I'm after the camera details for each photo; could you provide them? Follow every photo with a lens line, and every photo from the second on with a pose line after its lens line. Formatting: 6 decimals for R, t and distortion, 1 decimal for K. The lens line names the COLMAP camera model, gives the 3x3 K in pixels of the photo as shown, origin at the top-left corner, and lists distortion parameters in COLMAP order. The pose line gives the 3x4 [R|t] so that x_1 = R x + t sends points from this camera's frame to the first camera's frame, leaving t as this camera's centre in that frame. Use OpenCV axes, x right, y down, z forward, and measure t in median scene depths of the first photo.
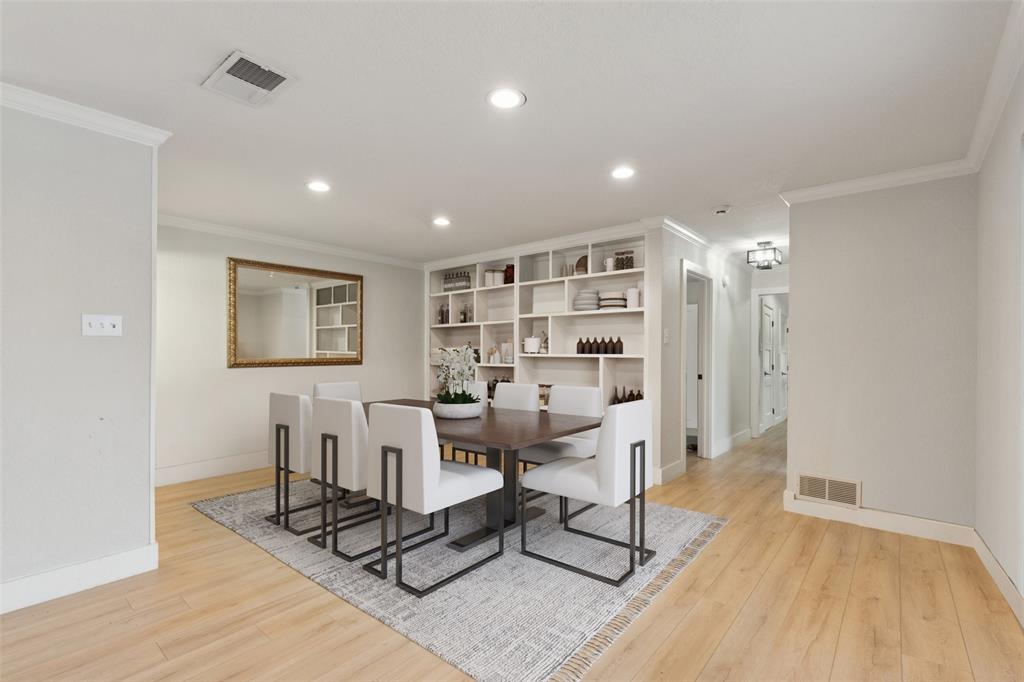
lens RADIAL K [[456.6, 0, 509.0], [0, 456.6, 349.3], [0, 0, 1]] dist [0.000886, -0.002162]
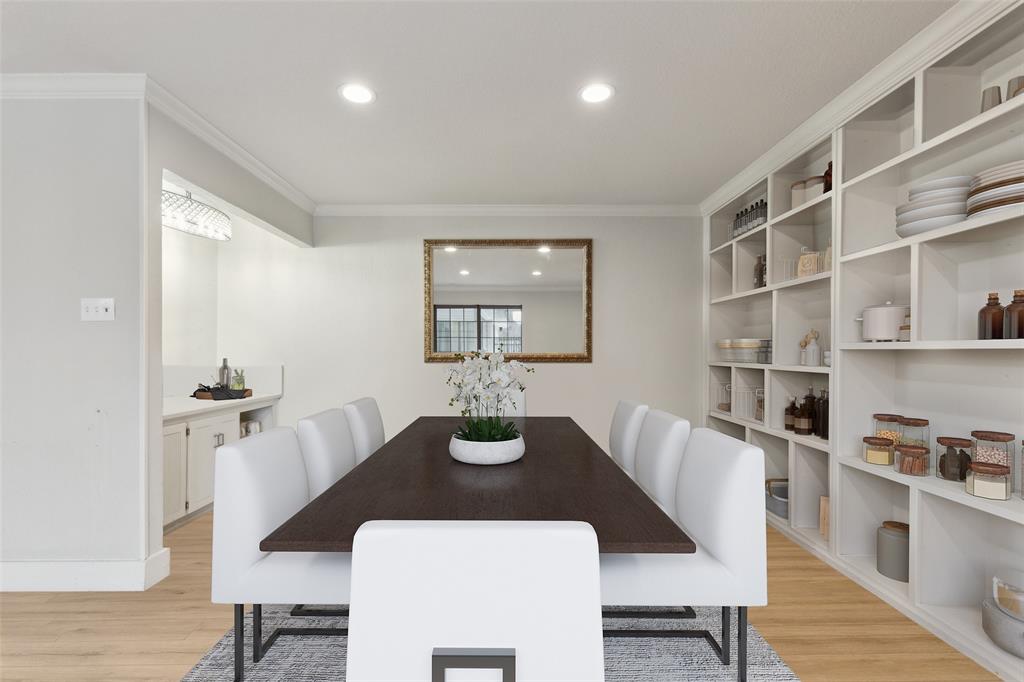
lens RADIAL K [[456.6, 0, 510.4], [0, 456.6, 362.0], [0, 0, 1]] dist [0.000886, -0.002162]
pose [[0.645334, 0.016038, -0.763732, 0.165339], [0.005227, 0.999663, 0.025409, 0.015970], [0.763882, -0.020390, 0.645033, 0.477988]]
